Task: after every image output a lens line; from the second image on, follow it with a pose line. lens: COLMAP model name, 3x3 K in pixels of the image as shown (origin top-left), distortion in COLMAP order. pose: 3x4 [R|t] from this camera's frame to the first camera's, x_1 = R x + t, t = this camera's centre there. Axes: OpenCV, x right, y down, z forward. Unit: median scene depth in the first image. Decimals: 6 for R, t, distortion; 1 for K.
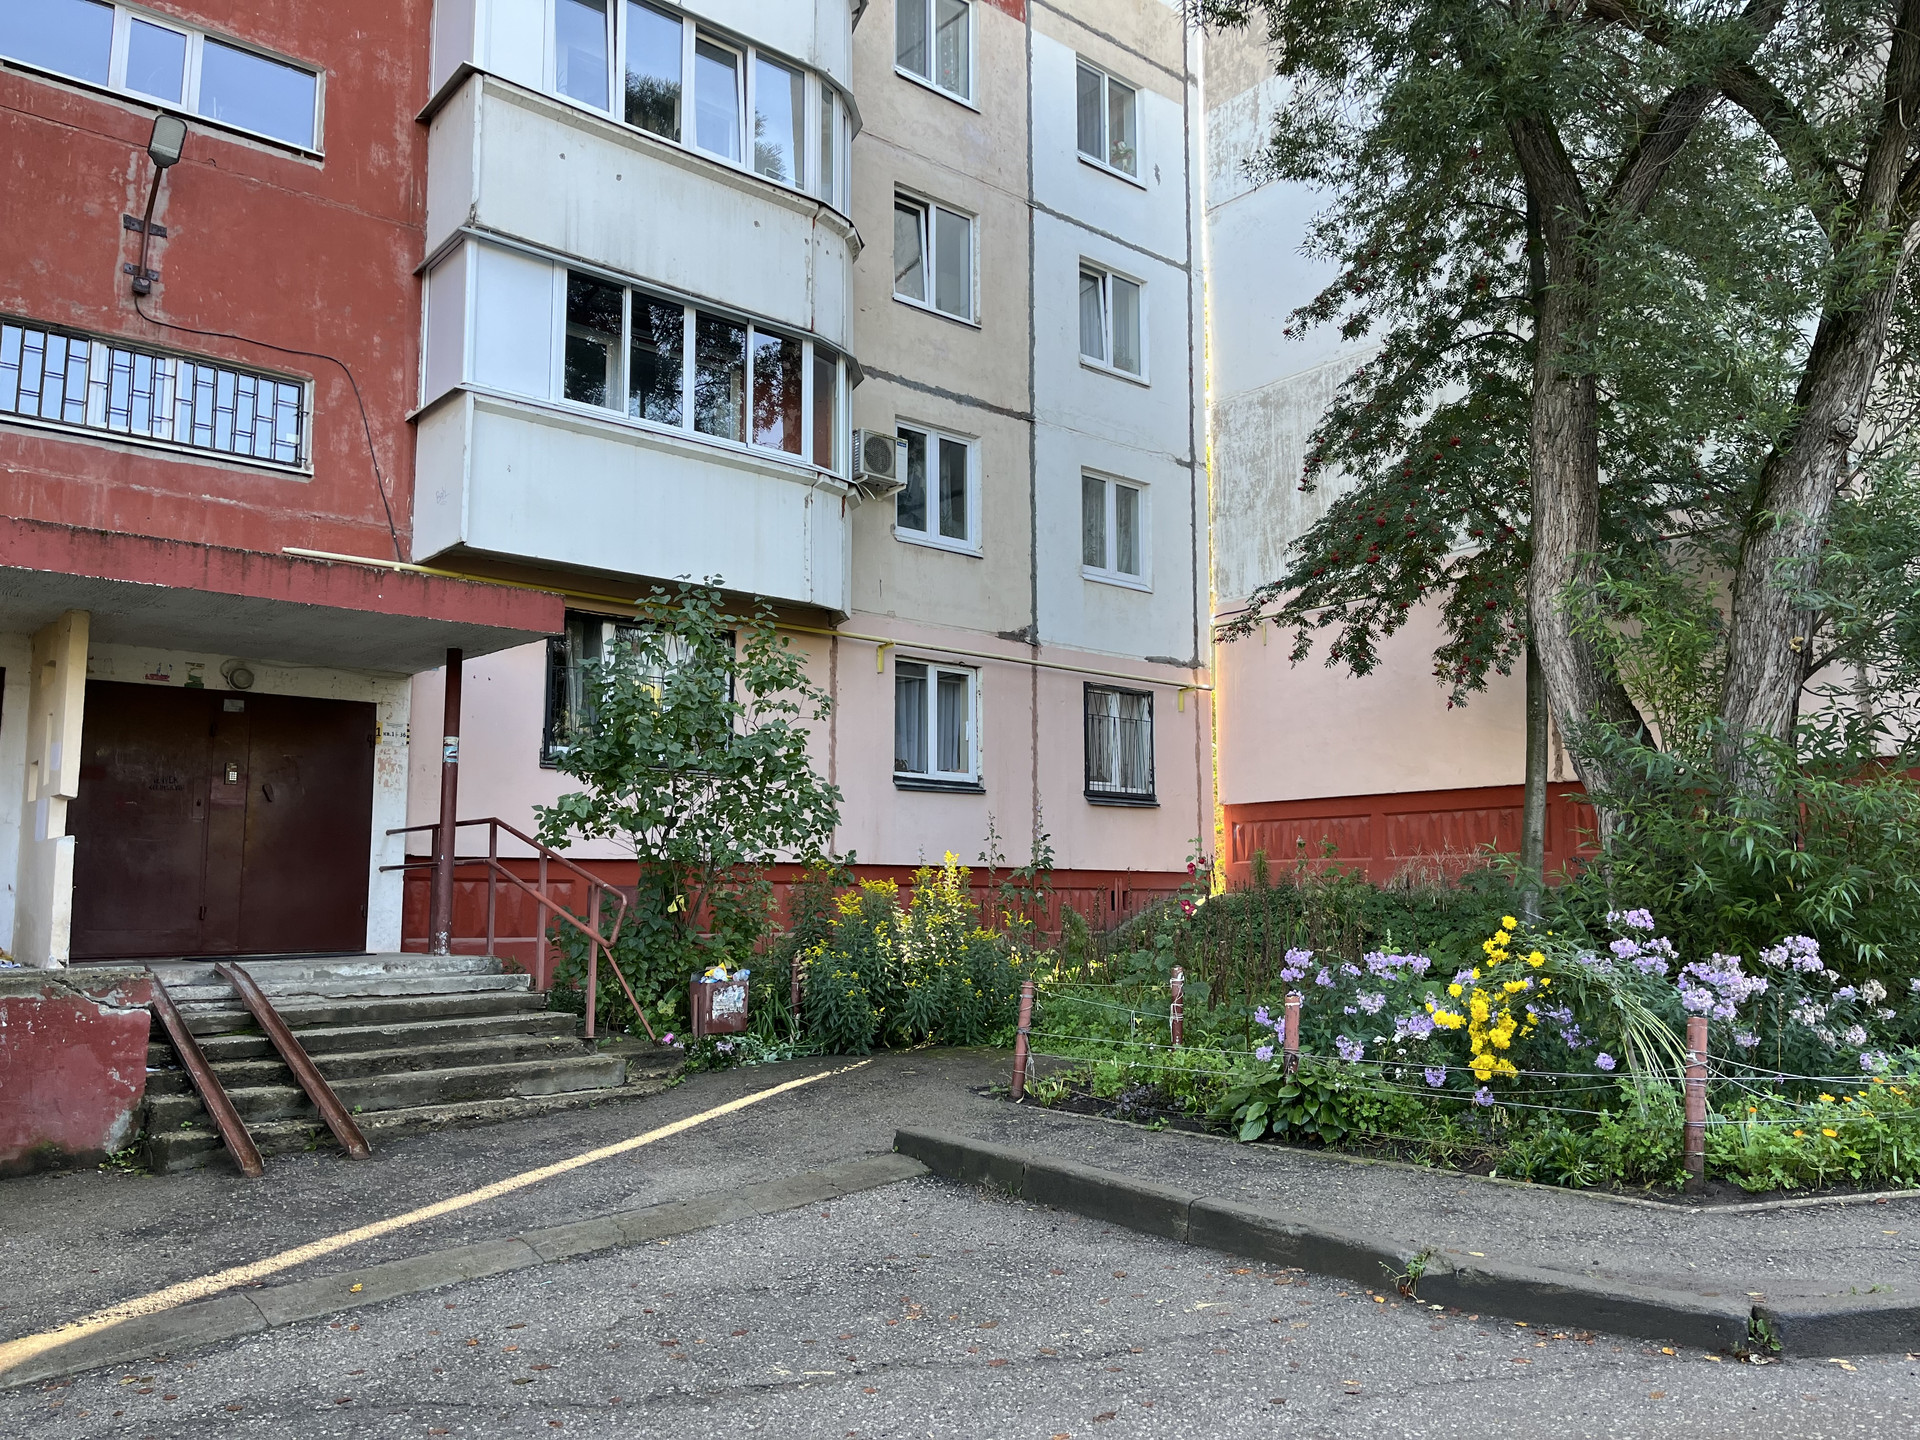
lens RADIAL K [[1443.7, 0, 960.7], [0, 1443.7, 722.1], [0, 0, 1]] dist [0.010166, -0.000862]
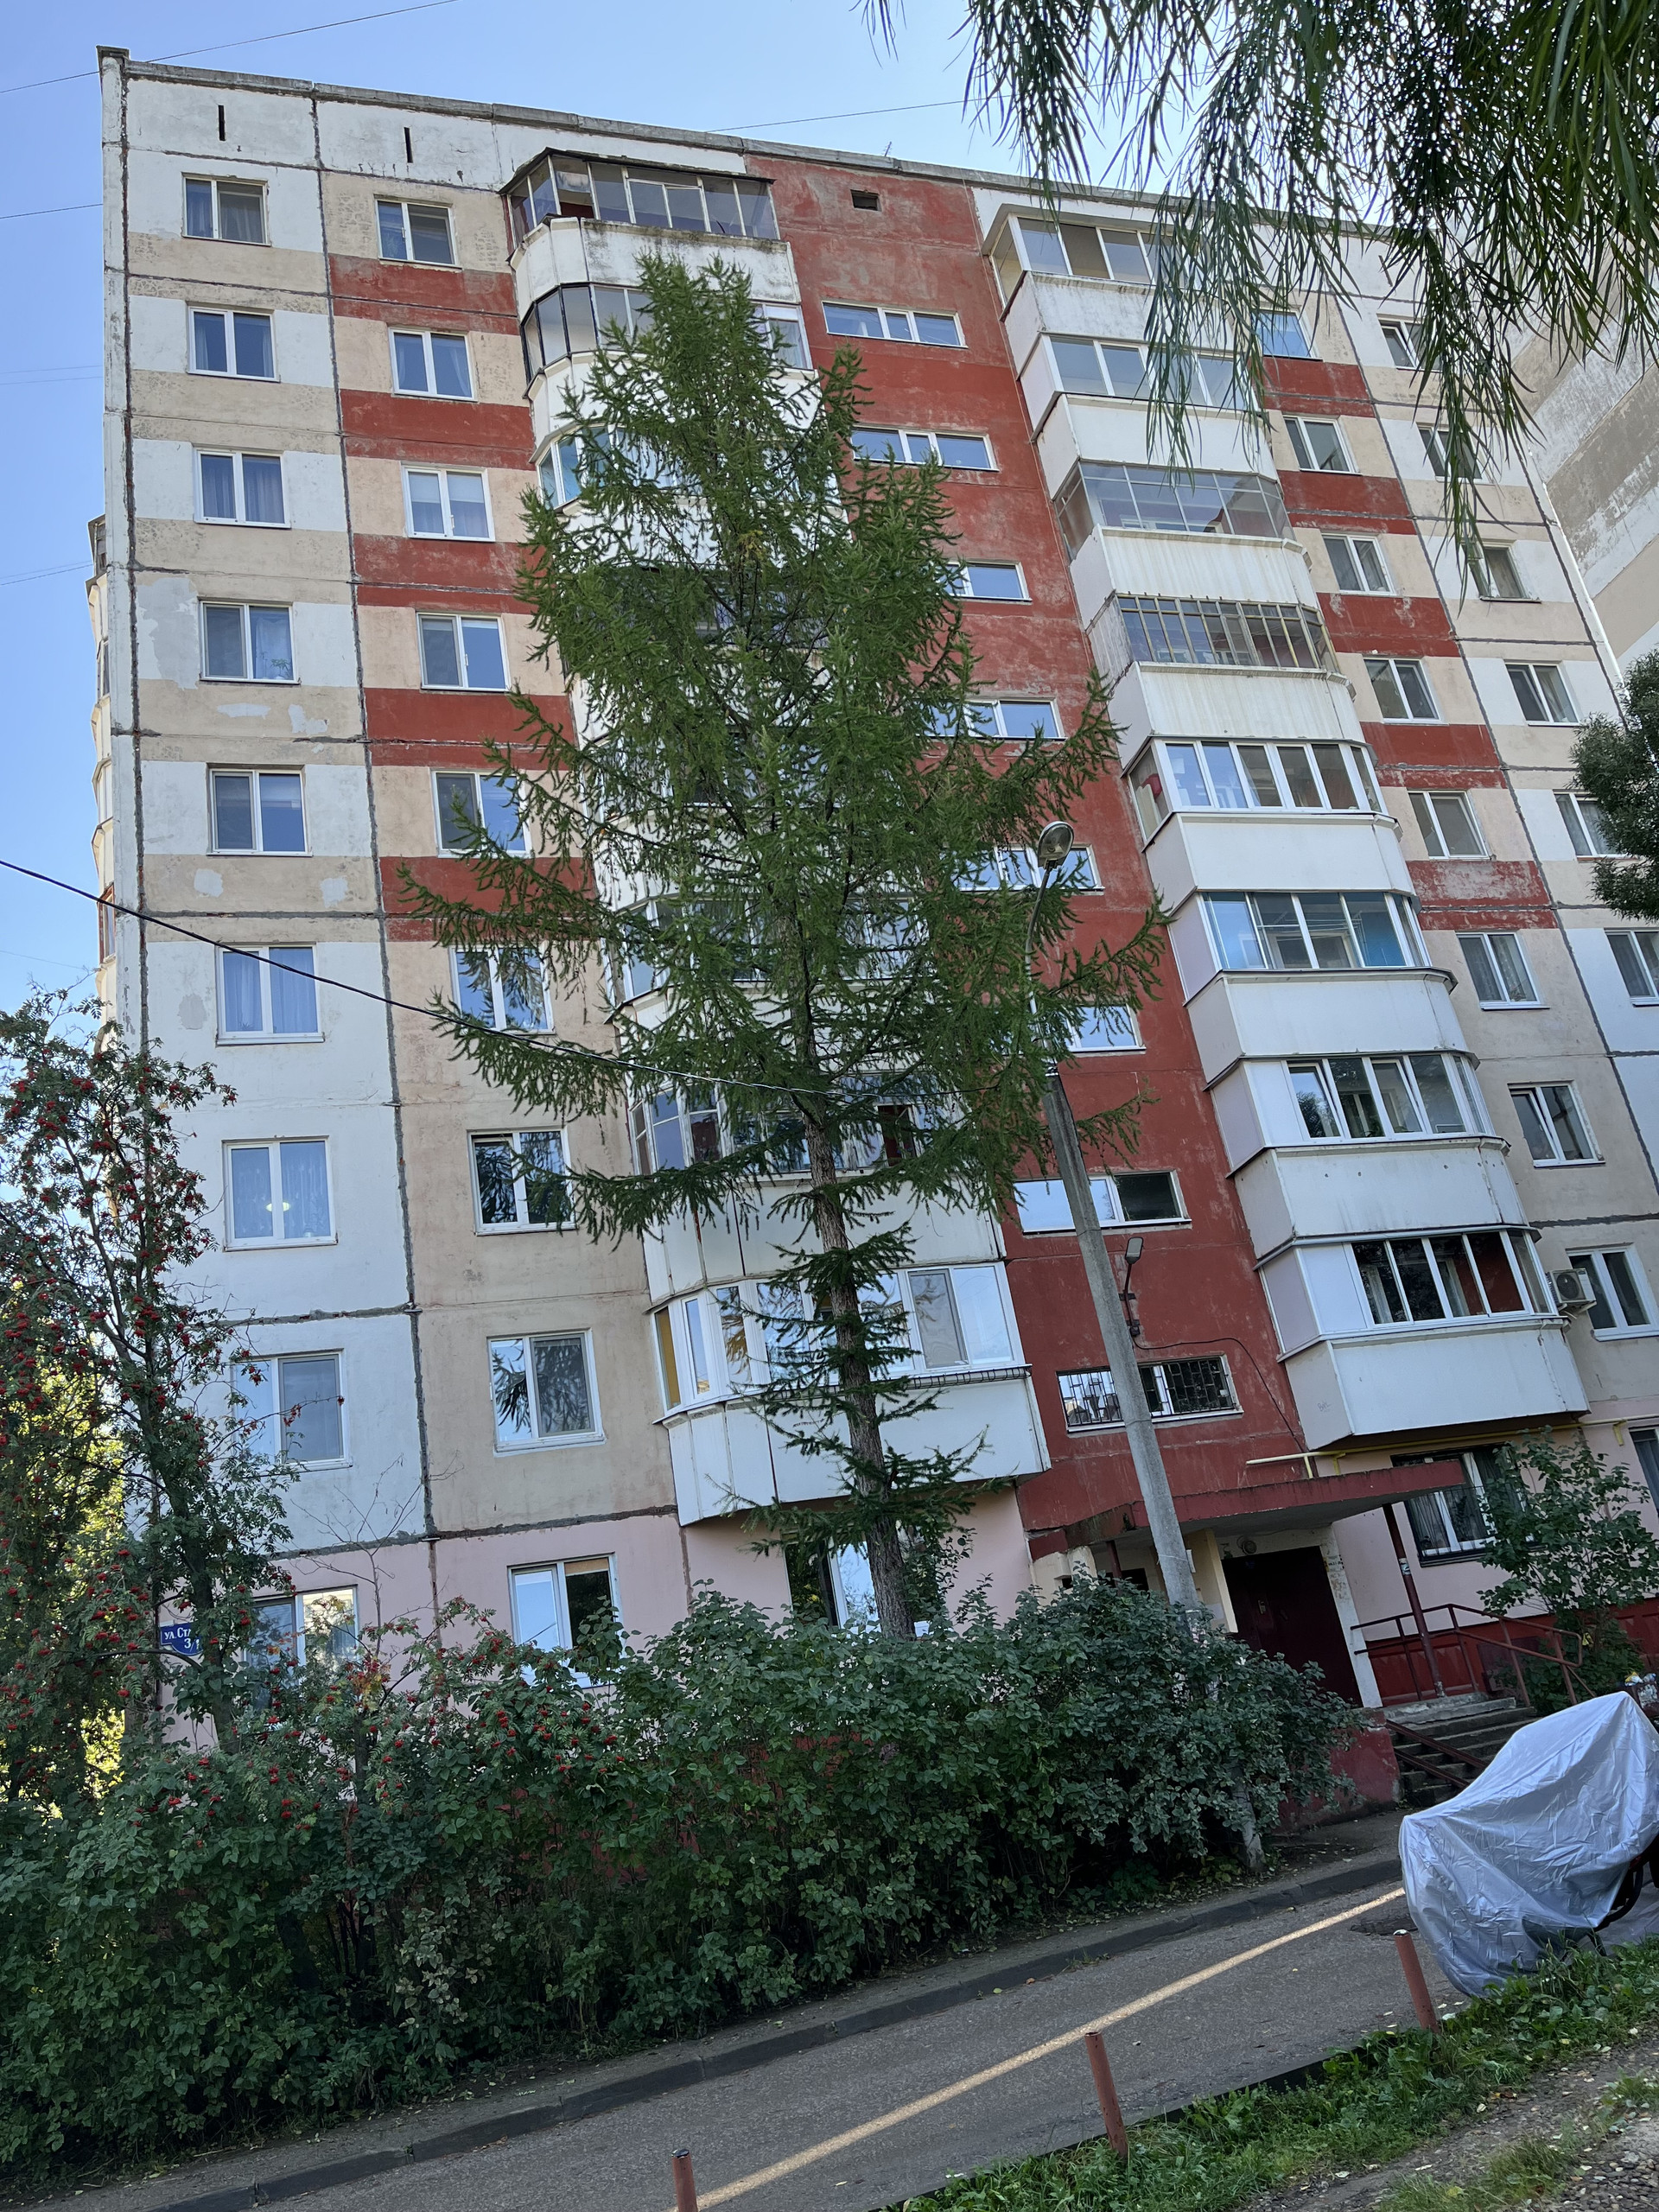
lens RADIAL K [[1663.3, 0, 826.4], [0, 1663.3, 1109.9], [0, 0, 1]] dist [0.010166, -0.000862]
pose [[0.896417, -0.289212, -0.335846, -0.126094], [0.207938, 0.943618, -0.257578, -0.095852], [0.391405, 0.161062, 0.906014, -0.848273]]
